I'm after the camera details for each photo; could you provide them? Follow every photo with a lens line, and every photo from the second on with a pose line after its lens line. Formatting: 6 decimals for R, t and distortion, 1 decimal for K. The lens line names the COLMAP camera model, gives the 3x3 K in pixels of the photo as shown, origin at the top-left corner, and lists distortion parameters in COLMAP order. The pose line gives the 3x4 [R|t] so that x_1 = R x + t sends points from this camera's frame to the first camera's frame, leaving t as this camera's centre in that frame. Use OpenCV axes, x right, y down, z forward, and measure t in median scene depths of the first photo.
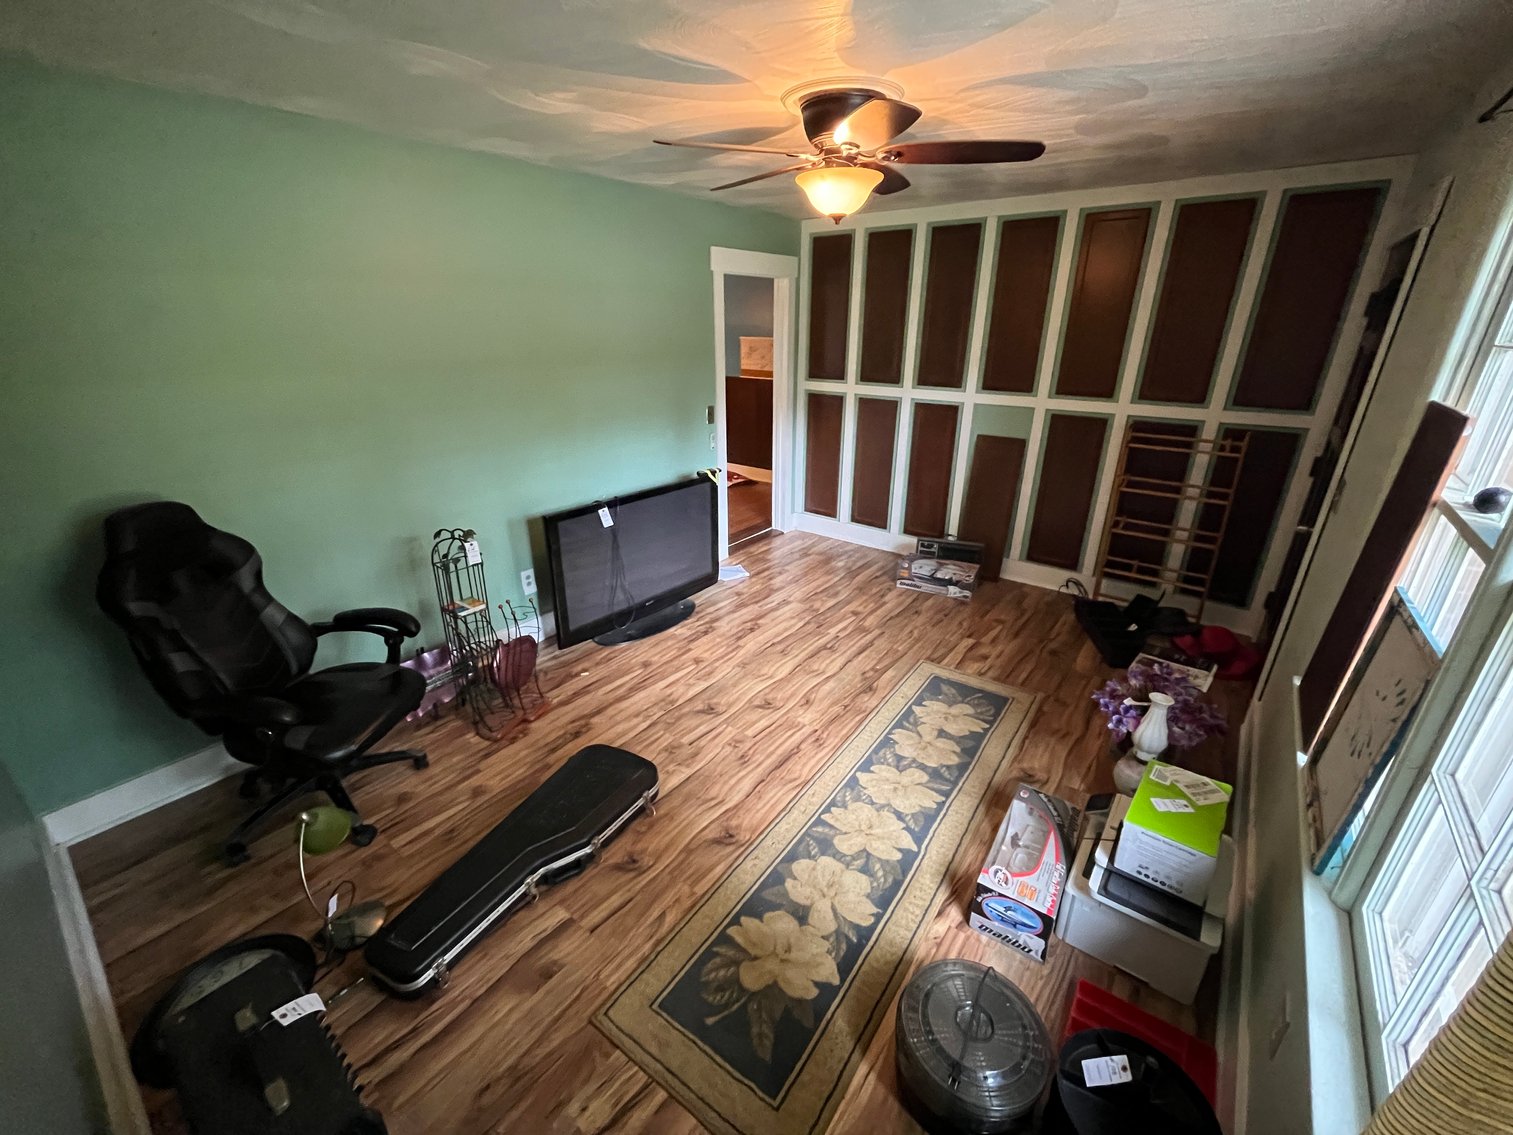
lens RADIAL K [[617.6, 0, 757.1], [0, 617.6, 565.7], [0, 0, 1]] dist [-0.001530, -0.000241]
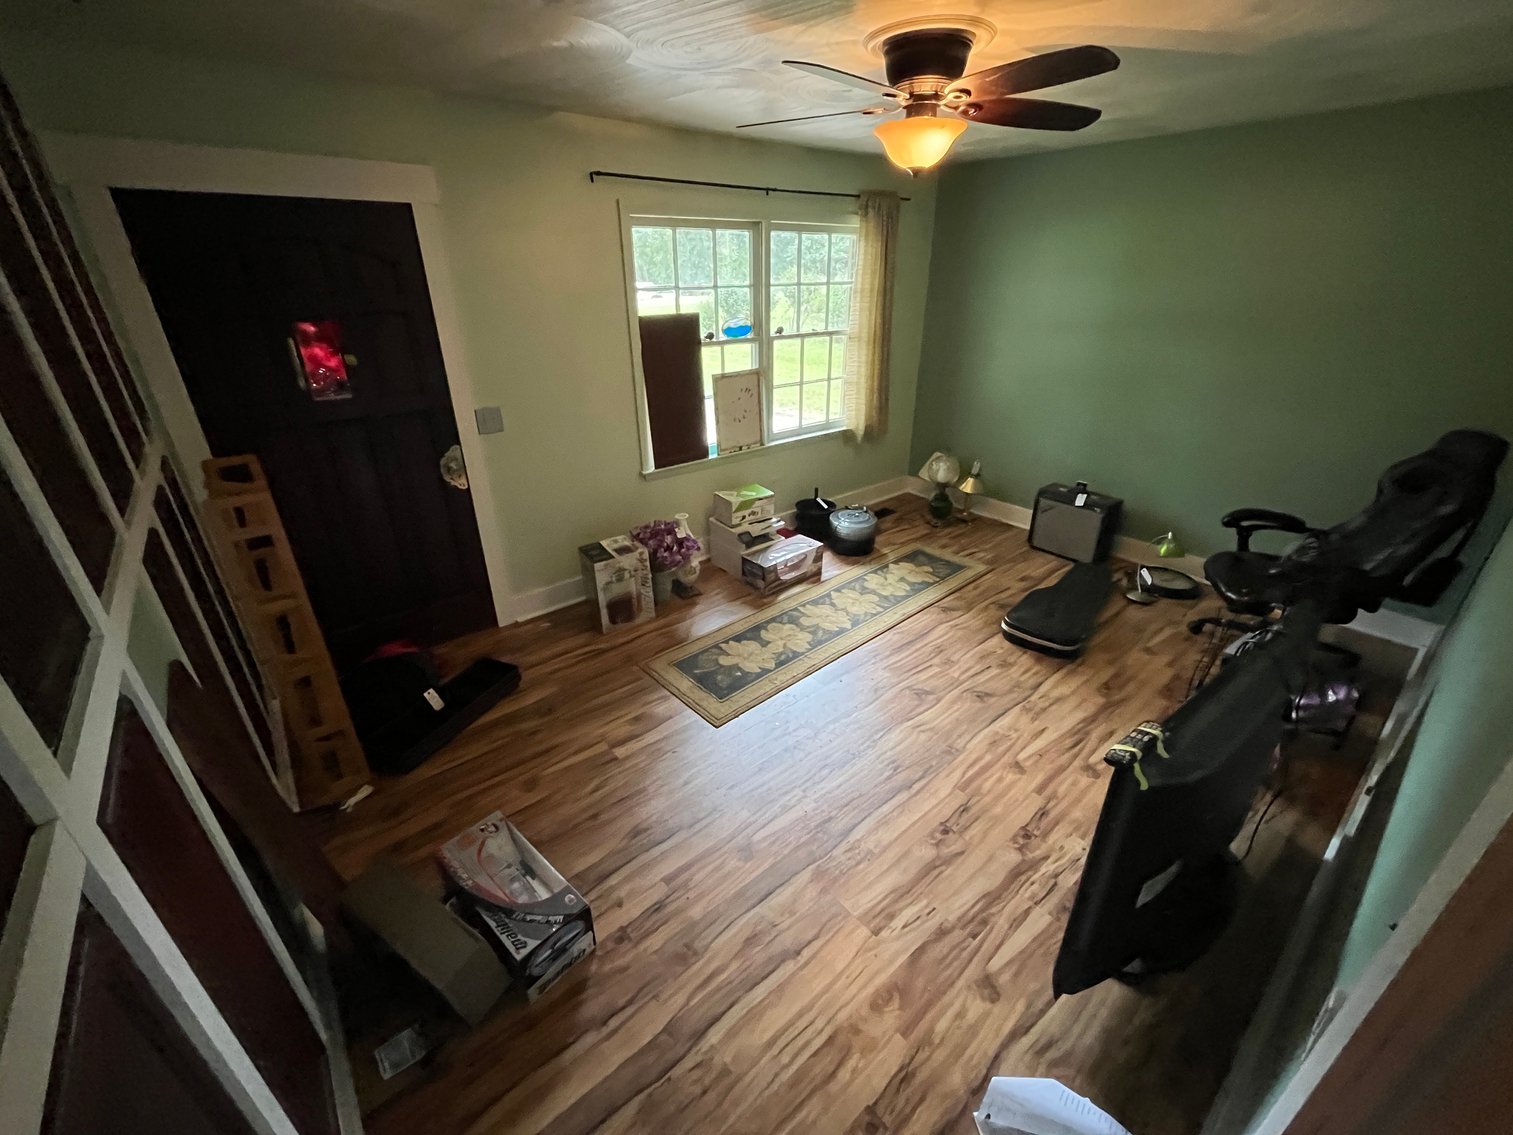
lens RADIAL K [[617.6, 0, 755.7], [0, 617.6, 567.6], [0, 0, 1]] dist [-0.001530, -0.000241]
pose [[-0.975108, -0.092082, 0.201707, 0.096145], [0.086554, 0.679446, 0.728602, -0.680159], [-0.204141, 0.727924, -0.654563, 1.672307]]
